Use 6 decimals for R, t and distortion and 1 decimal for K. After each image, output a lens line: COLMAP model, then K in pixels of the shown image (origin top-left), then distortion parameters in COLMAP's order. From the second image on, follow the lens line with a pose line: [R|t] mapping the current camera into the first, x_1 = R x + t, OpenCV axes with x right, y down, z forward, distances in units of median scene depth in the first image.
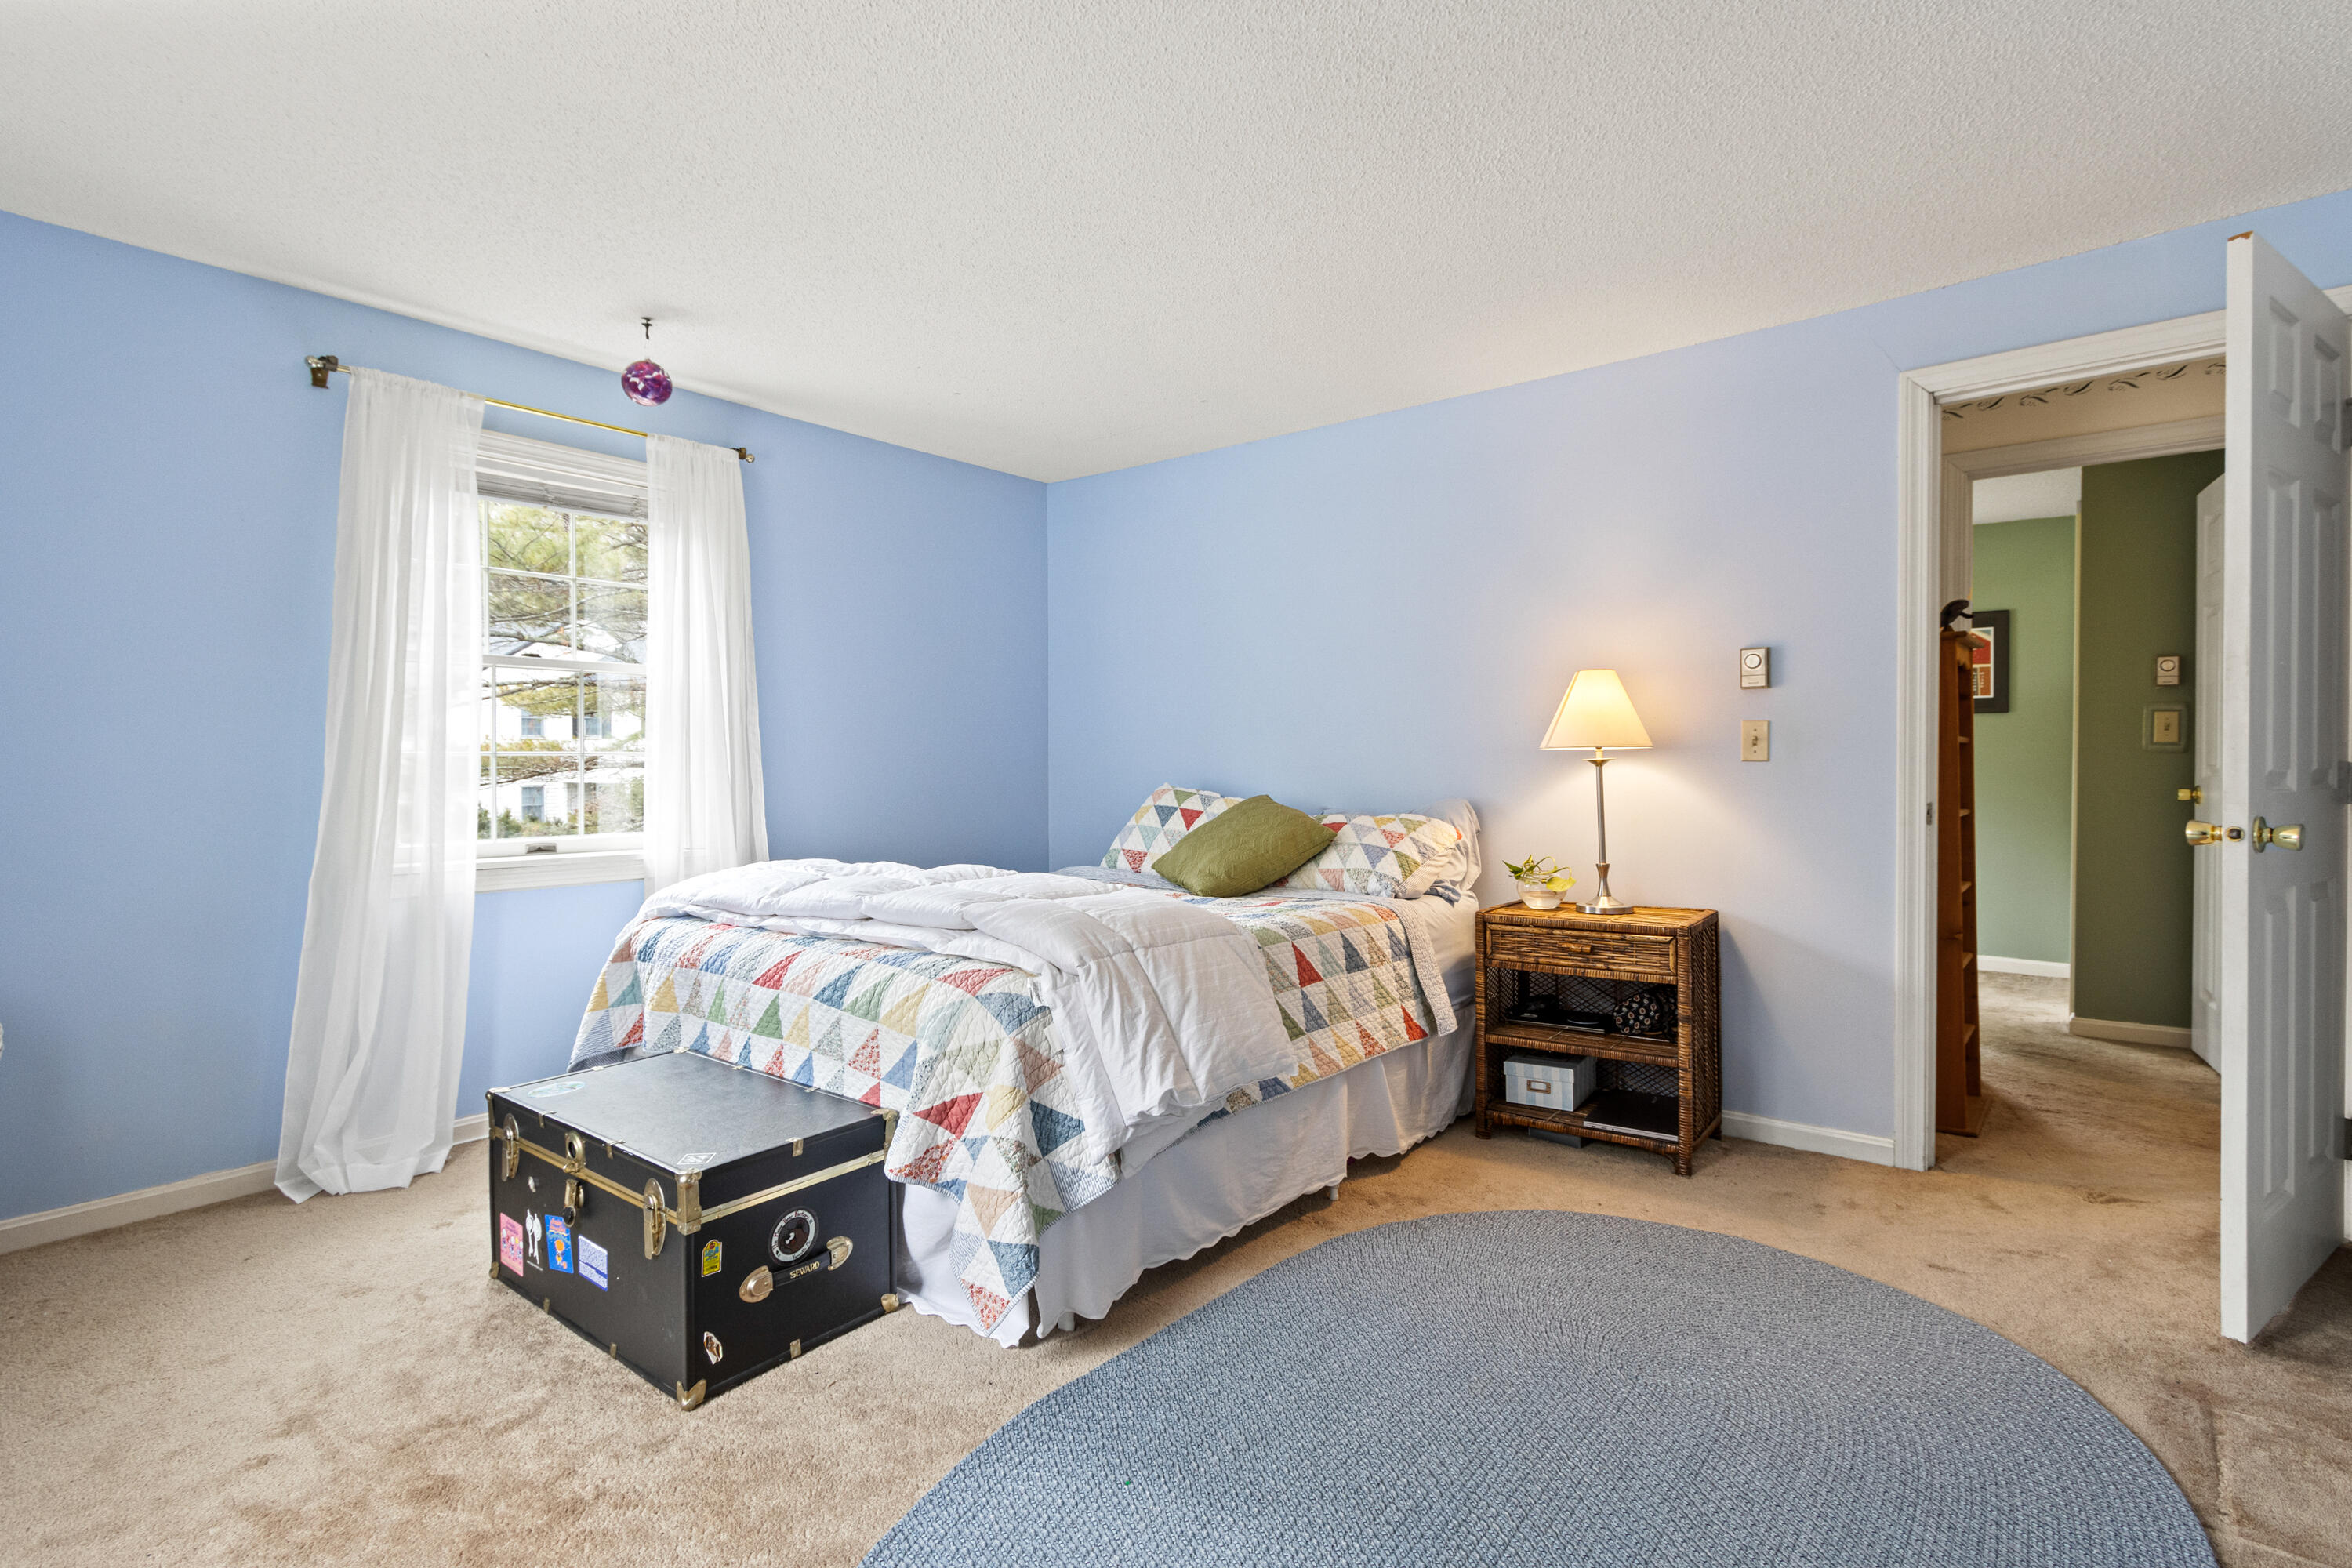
lens RADIAL K [[1106.1, 0, 1176.1], [0, 1106.1, 783.2], [0, 0, 1]] dist [0.003531, -0.000042]
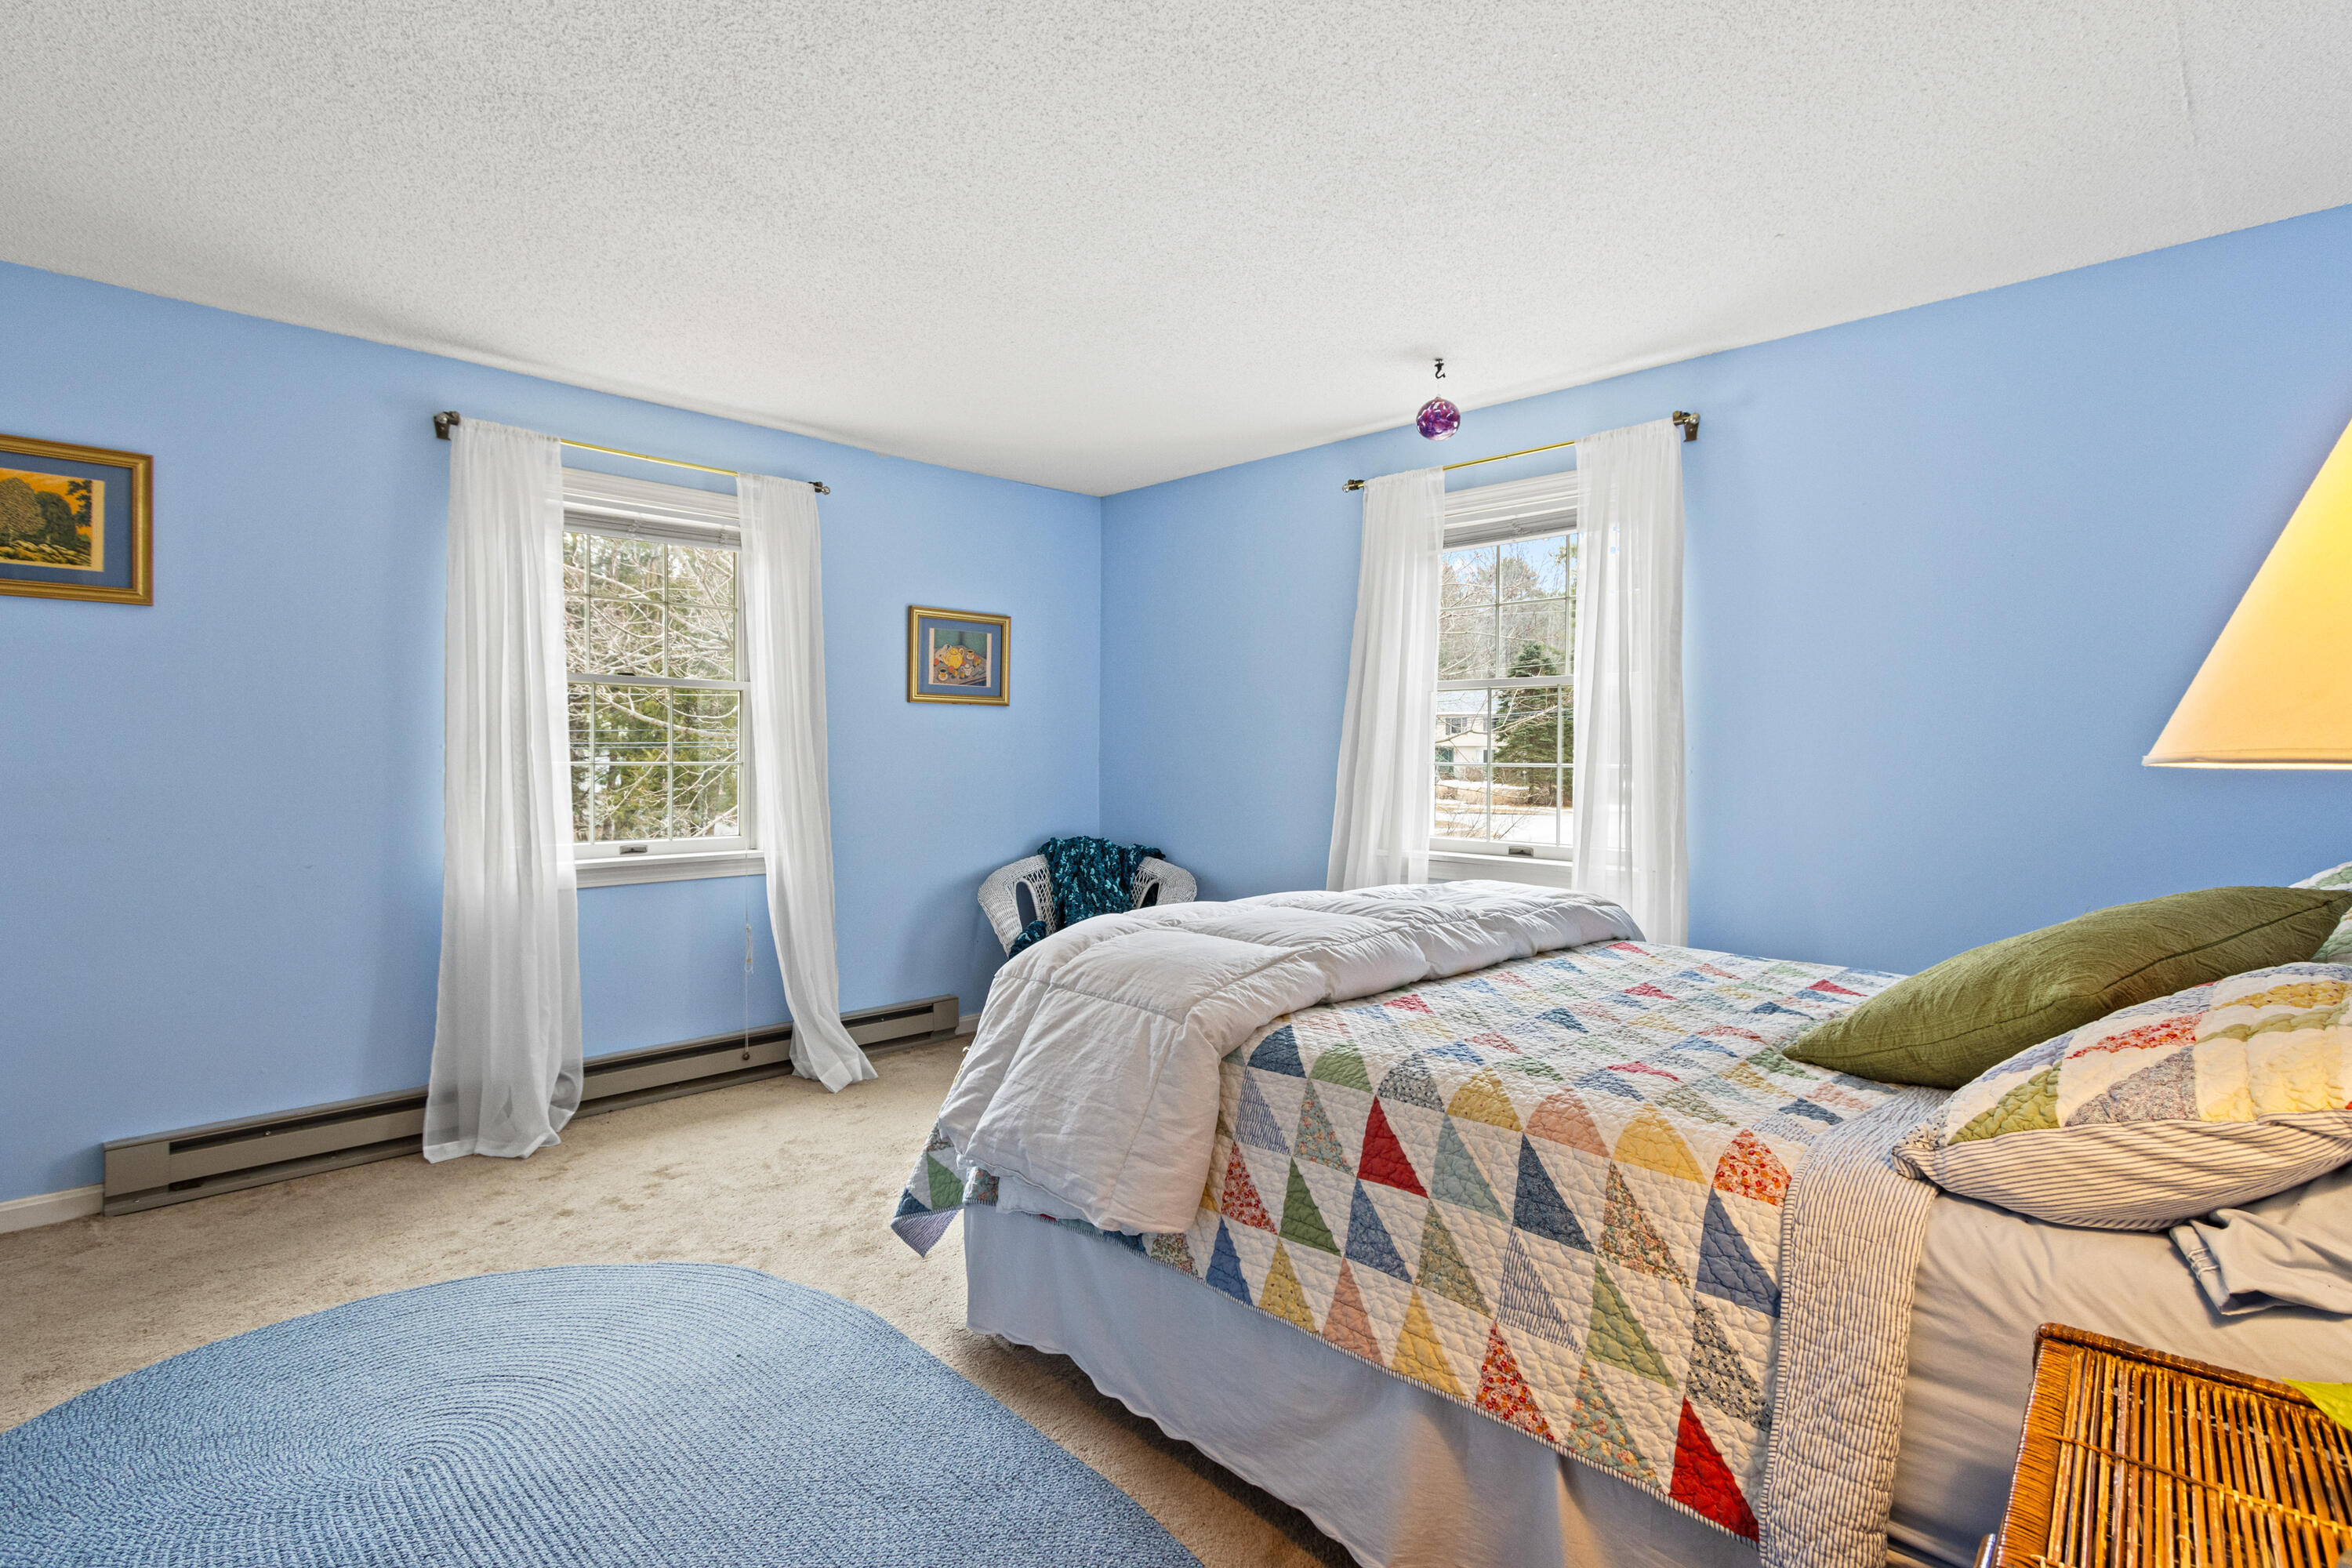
lens RADIAL K [[1106.1, 0, 1183.4], [0, 1106.1, 770.9], [0, 0, 1]] dist [0.003531, -0.000042]
pose [[-0.052645, 0.016628, -0.998475, 0.760670], [-0.042625, 0.998913, 0.018883, -0.037757], [0.997703, 0.043554, -0.051879, 1.022327]]
